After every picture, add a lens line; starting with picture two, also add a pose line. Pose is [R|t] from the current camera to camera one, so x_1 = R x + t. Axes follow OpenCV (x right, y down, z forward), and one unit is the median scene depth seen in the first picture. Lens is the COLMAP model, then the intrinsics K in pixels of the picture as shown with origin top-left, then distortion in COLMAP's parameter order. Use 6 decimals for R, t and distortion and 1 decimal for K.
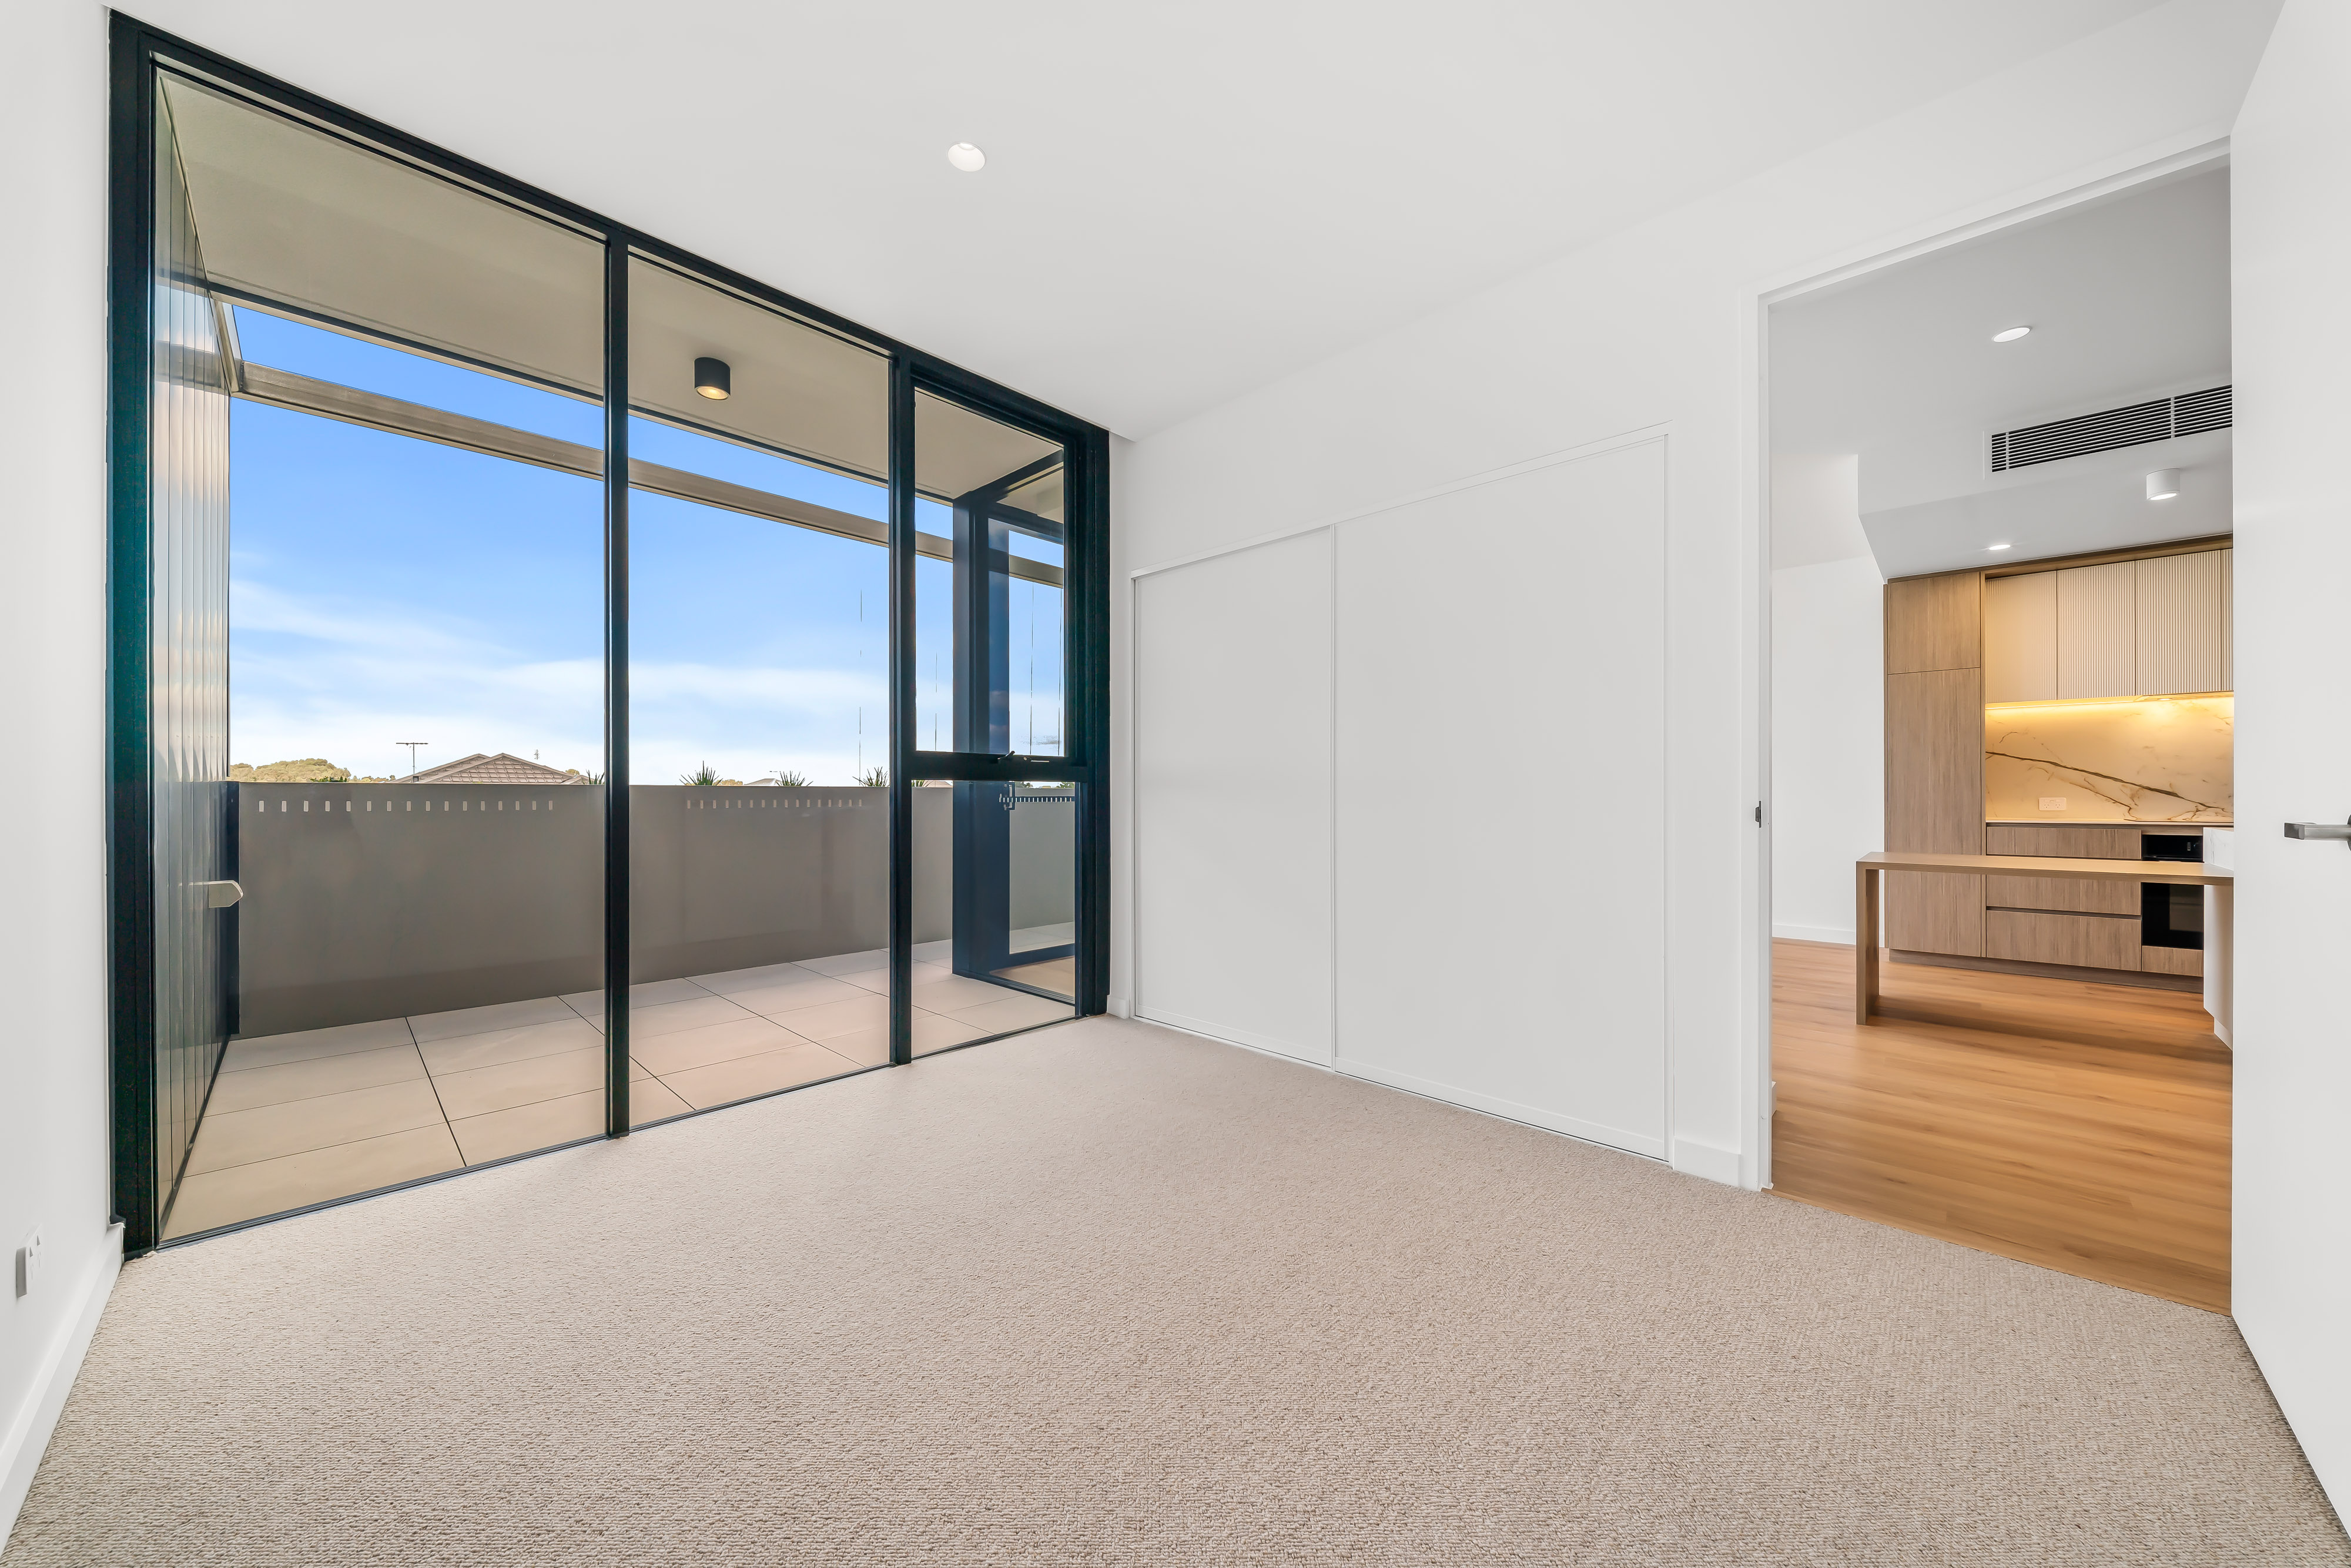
lens RADIAL K [[833.4, 0, 1138.4], [0, 833.4, 796.2], [0, 0, 1]] dist [-0.012819, -0.000119]
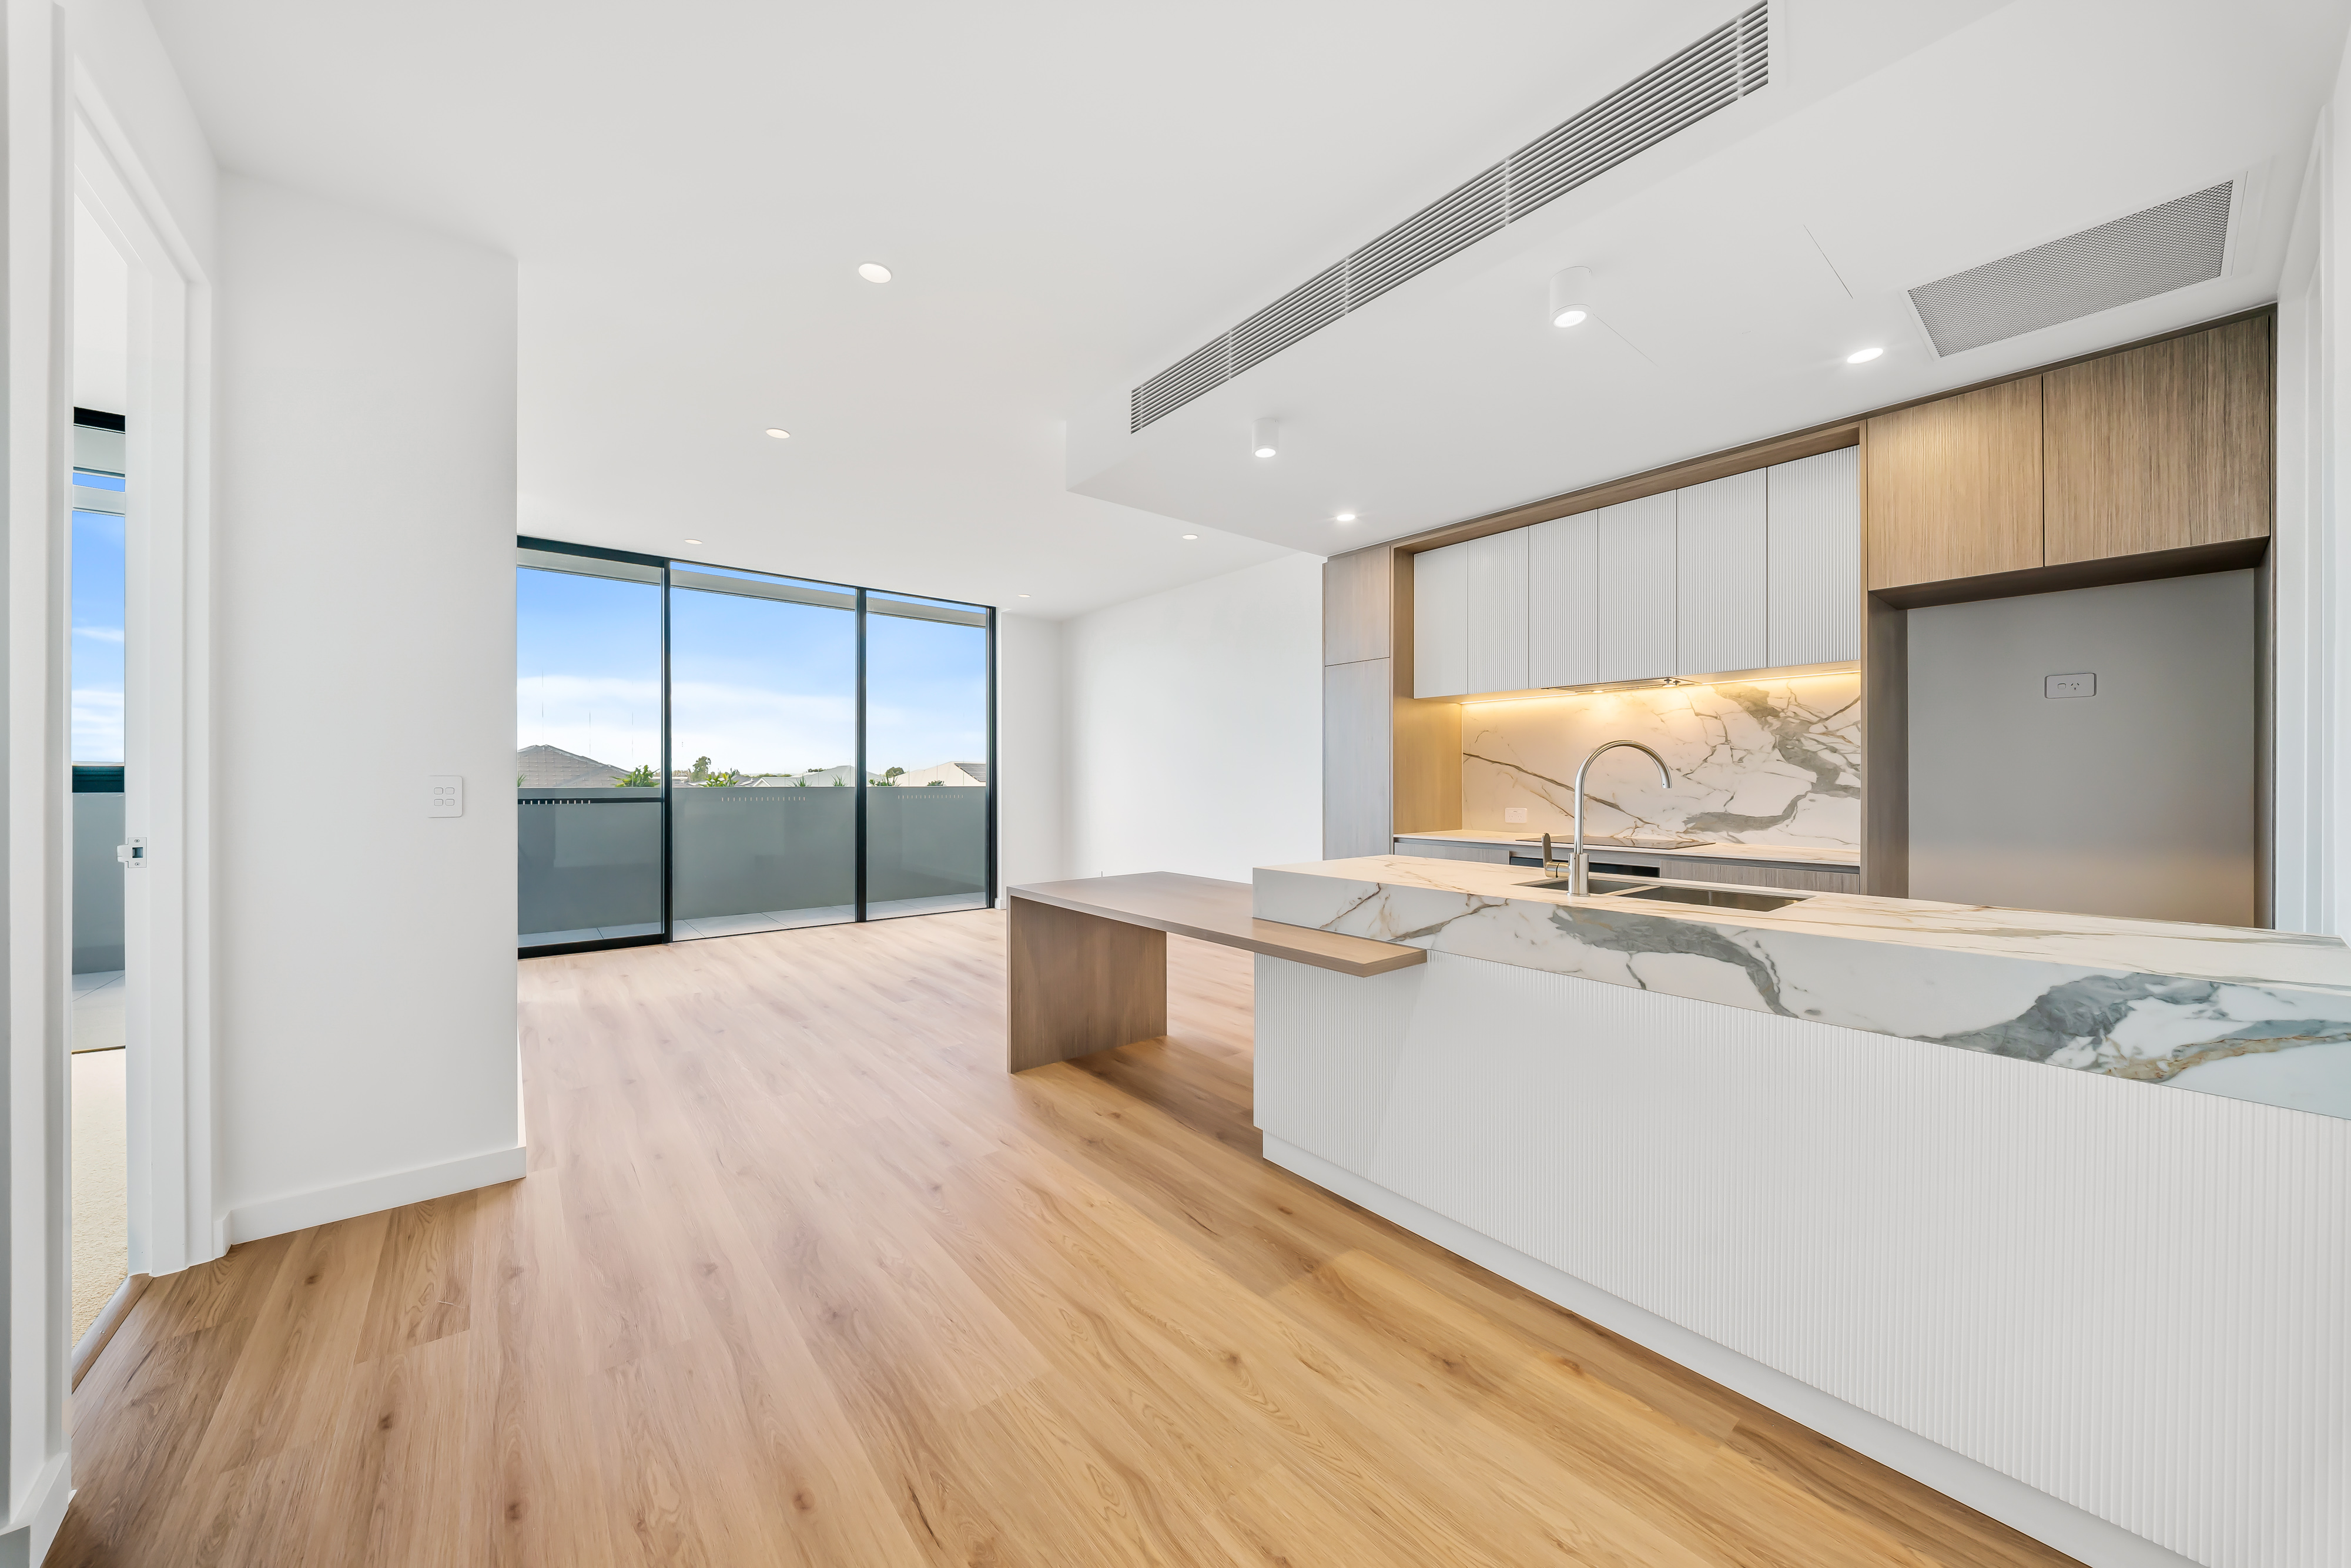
lens RADIAL K [[821.4, 0, 1154.9], [0, 821.4, 782.8], [0, 0, 1]] dist [0.008794, -0.006751]
pose [[0.993864, 0.003163, -0.110563, 0.843012], [-0.003453, 0.999991, -0.002432, -0.021063], [0.110554, 0.002798, 0.993866, 0.114859]]
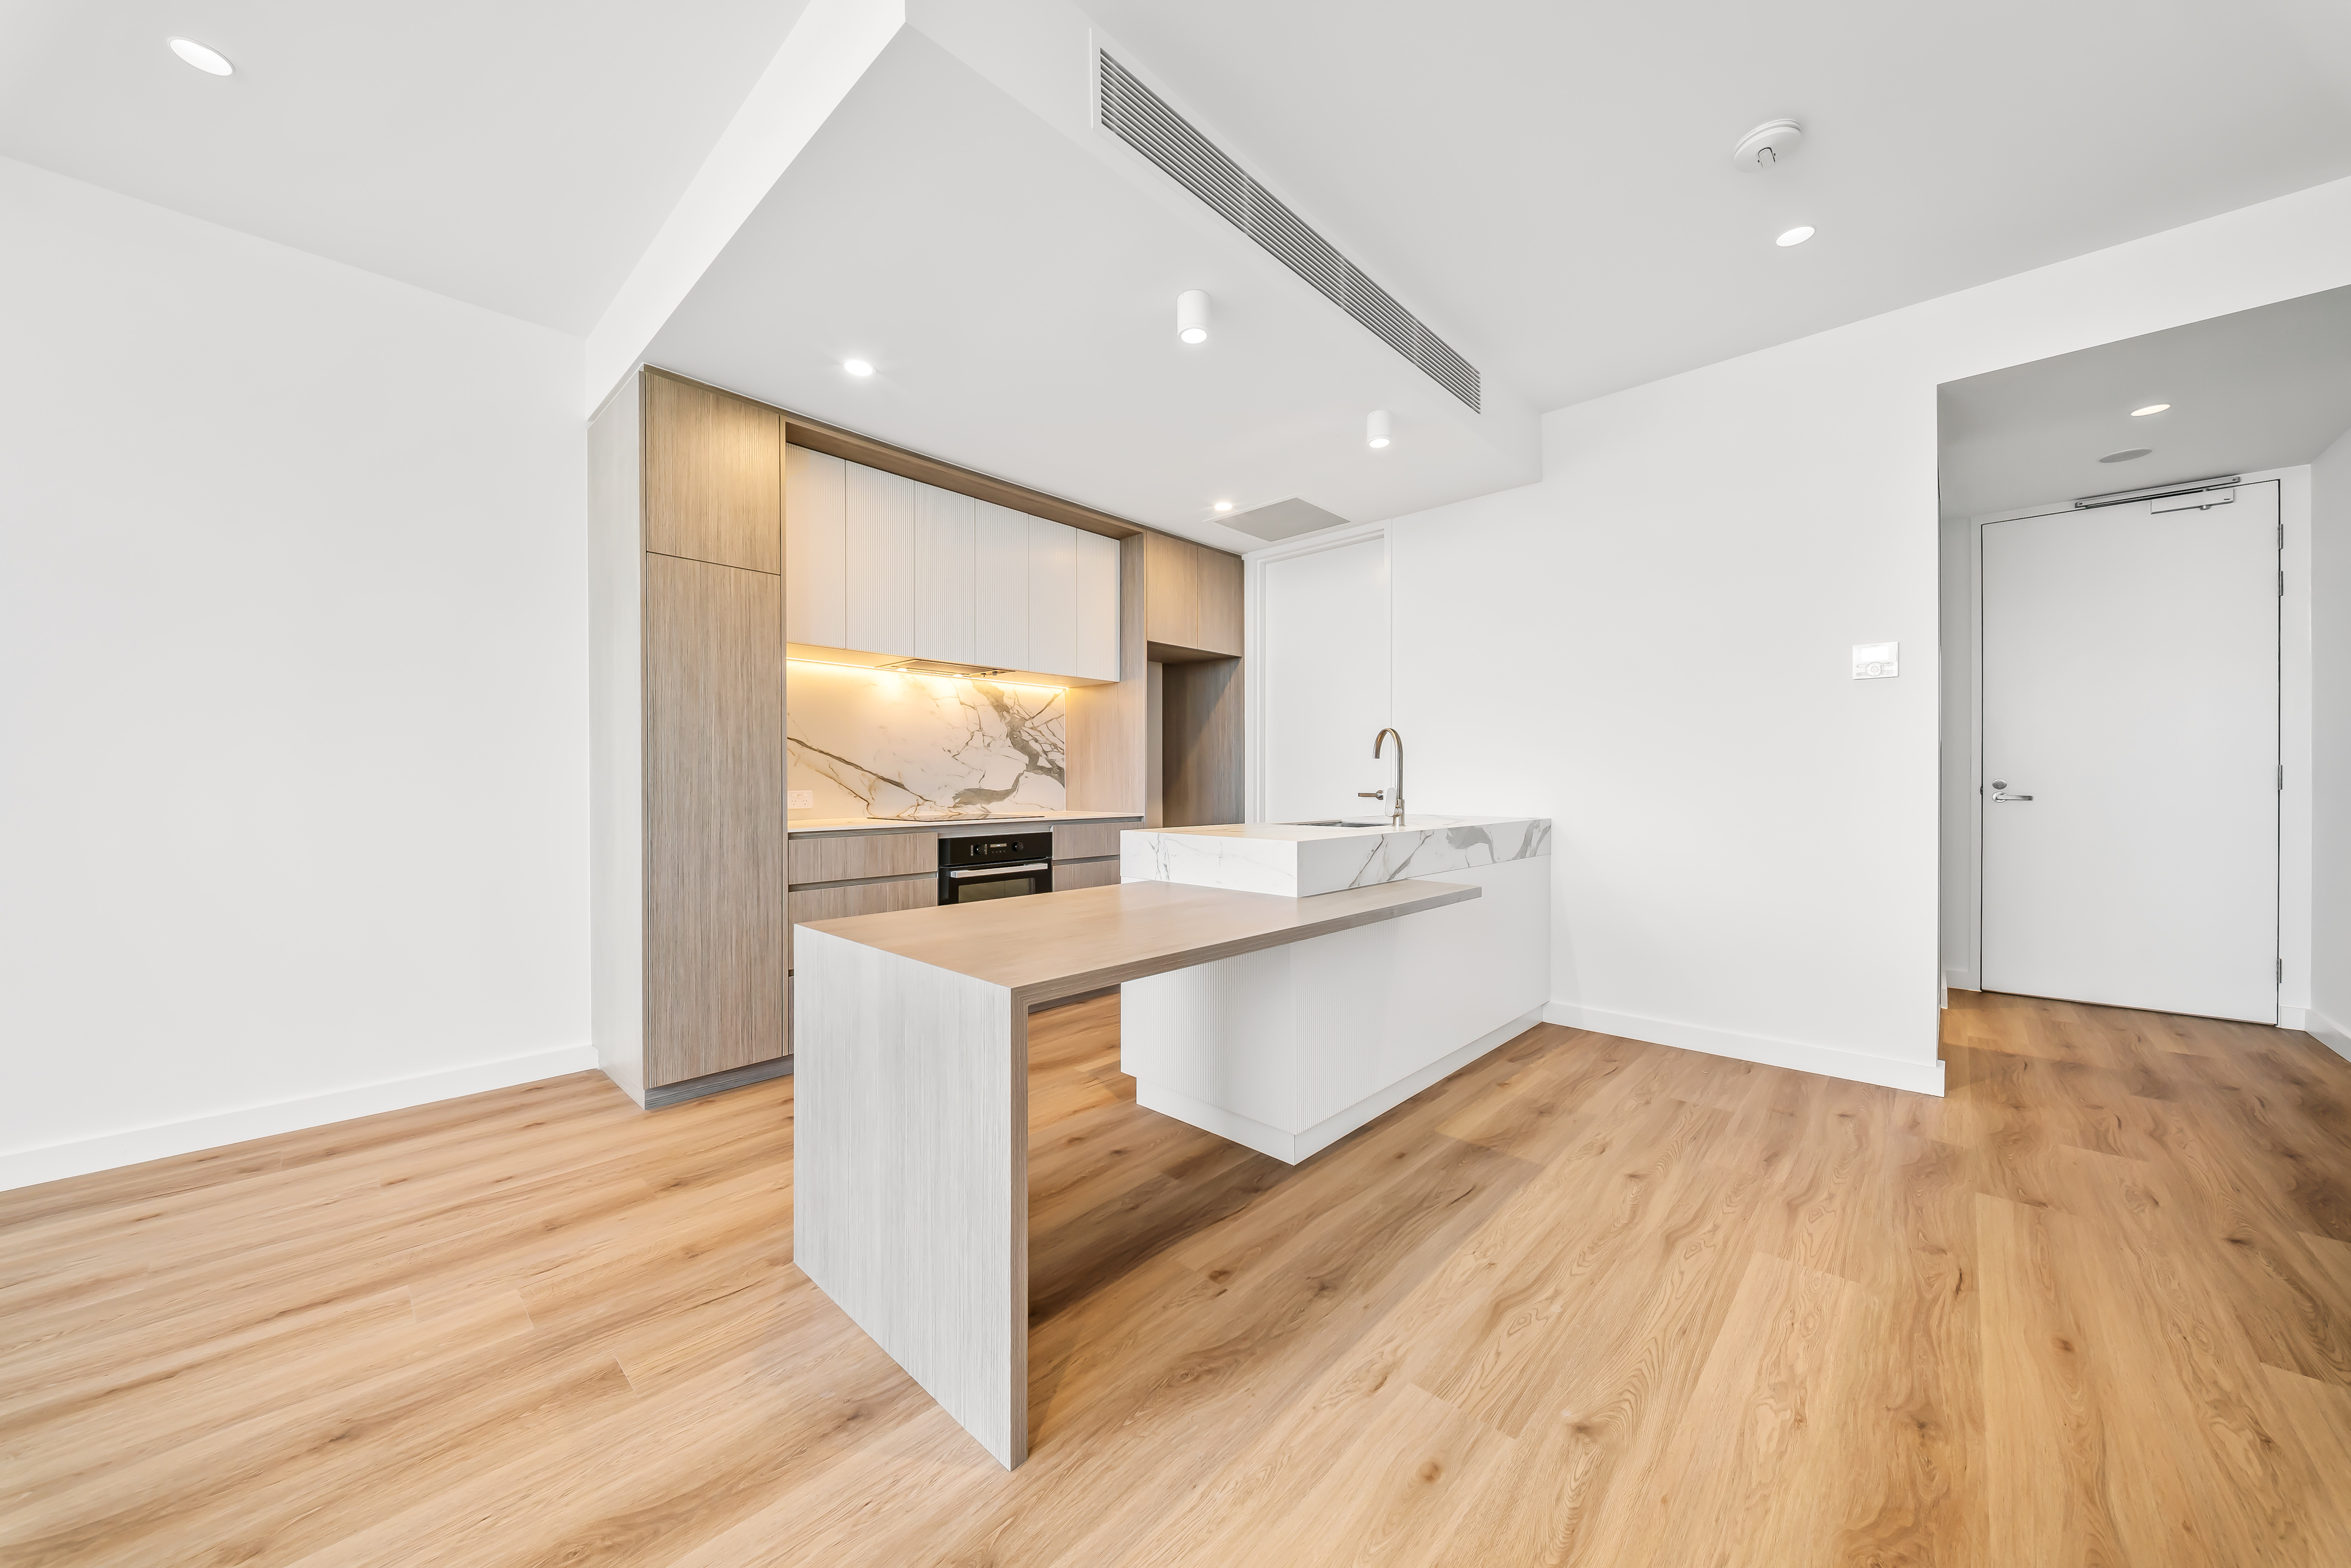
lens RADIAL K [[821.4, 0, 1154.9], [0, 821.4, 782.8], [0, 0, 1]] dist [0.008794, -0.006751]
pose [[-0.020114, 0.000297, 0.999798, 0.401278], [0.005206, 0.999986, -0.000193, -0.003306], [-0.999784, 0.005201, -0.020115, 0.712176]]
